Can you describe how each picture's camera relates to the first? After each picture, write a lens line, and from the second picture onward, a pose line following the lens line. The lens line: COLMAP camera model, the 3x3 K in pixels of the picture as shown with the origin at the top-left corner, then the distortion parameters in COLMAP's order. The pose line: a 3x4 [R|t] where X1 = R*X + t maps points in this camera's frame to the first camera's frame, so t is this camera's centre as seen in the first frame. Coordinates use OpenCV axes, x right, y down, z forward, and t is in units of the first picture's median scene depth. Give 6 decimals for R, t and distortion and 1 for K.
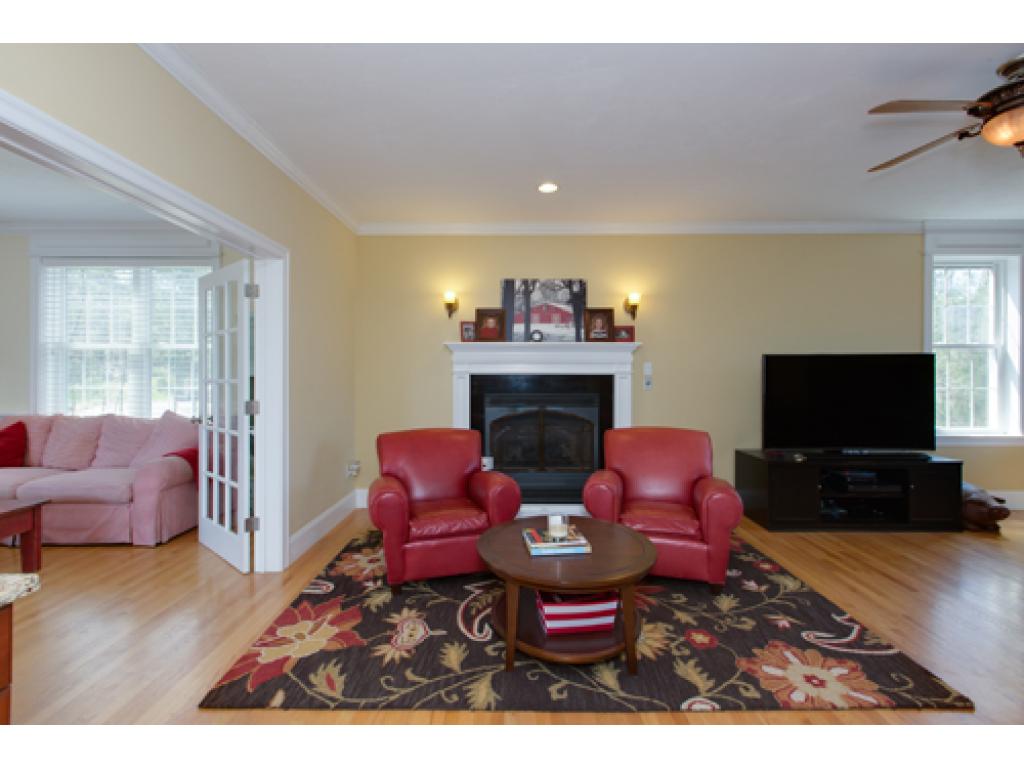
lens RADIAL K [[461.6, 0, 512.4], [0, 461.6, 377.0], [0, 0, 1]] dist [0.002569, -0.000039]
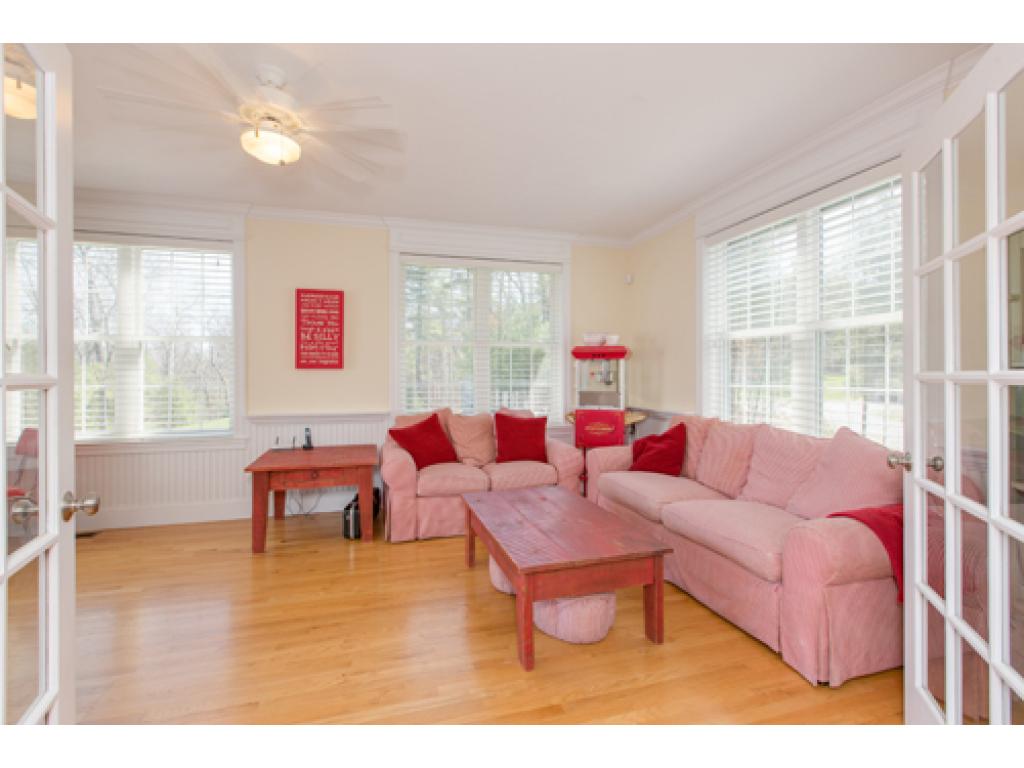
lens RADIAL K [[461.6, 0, 514.7], [0, 461.6, 374.4], [0, 0, 1]] dist [0.002569, -0.000039]
pose [[0.286232, -0.006989, -0.958135, -0.309644], [0.000860, 0.999975, -0.007038, 0.008780], [0.958160, 0.001190, 0.286231, 0.441833]]
